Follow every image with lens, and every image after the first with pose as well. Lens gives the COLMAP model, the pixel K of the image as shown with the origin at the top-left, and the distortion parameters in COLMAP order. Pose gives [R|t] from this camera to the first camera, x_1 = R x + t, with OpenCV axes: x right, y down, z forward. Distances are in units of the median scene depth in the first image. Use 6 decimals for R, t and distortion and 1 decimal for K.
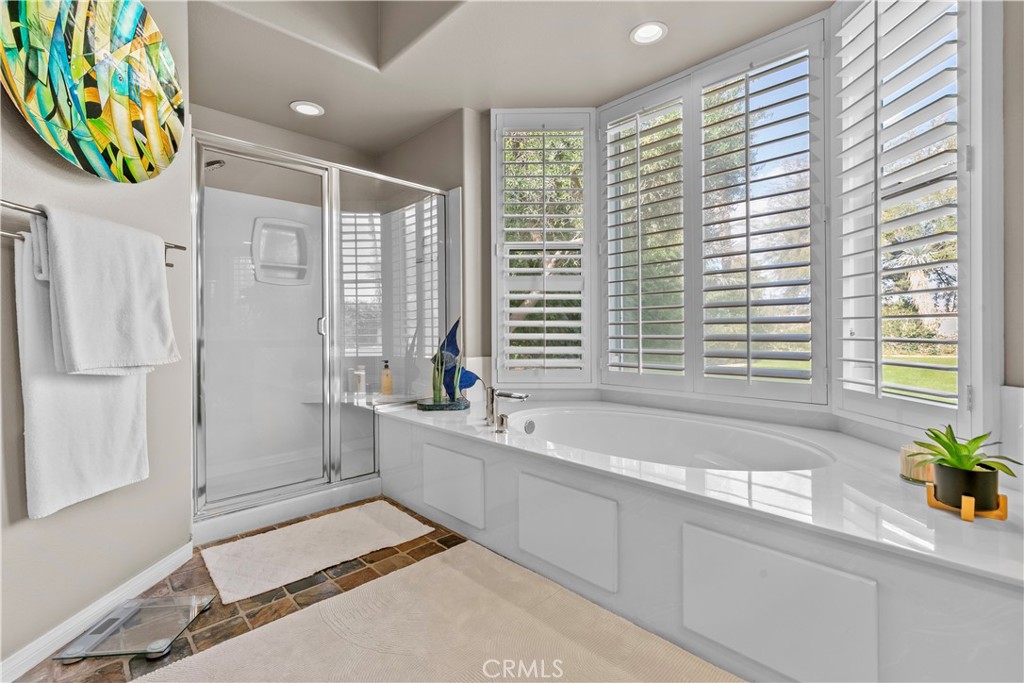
lens RADIAL K [[463.4, 0, 523.1], [0, 463.4, 326.6], [0, 0, 1]] dist [0.004103, 0.000287]
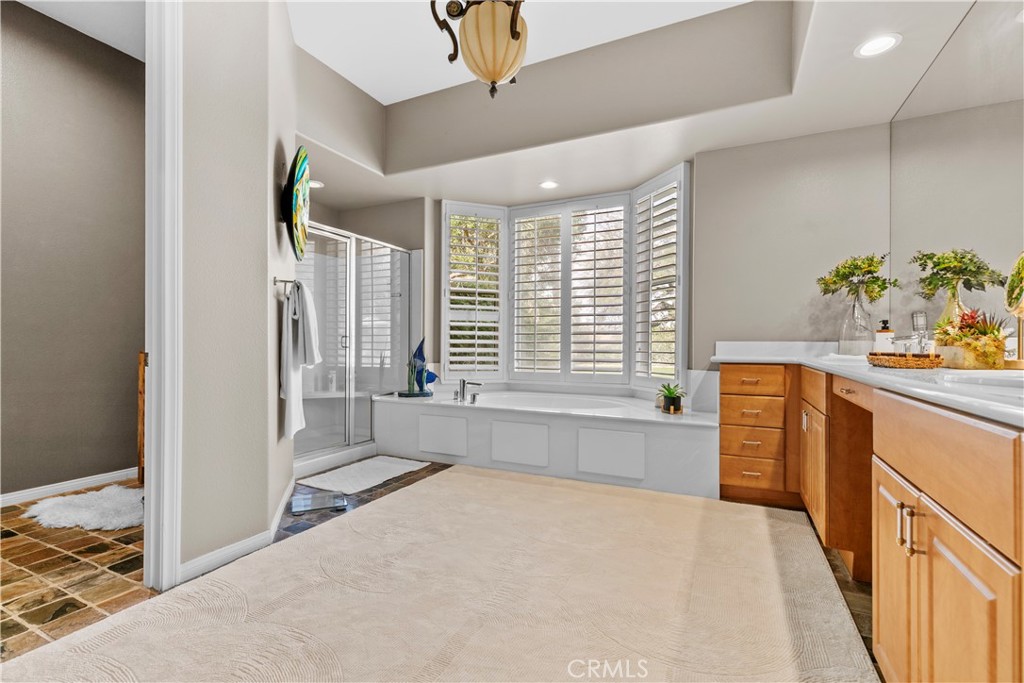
lens RADIAL K [[463.4, 0, 532.1], [0, 463.4, 344.7], [0, 0, 1]] dist [0.004103, 0.000287]
pose [[0.927696, 0.011107, 0.373170, -0.388254], [-0.013394, 0.999904, 0.003535, -0.004726], [-0.373095, -0.008278, 0.927756, -0.562069]]
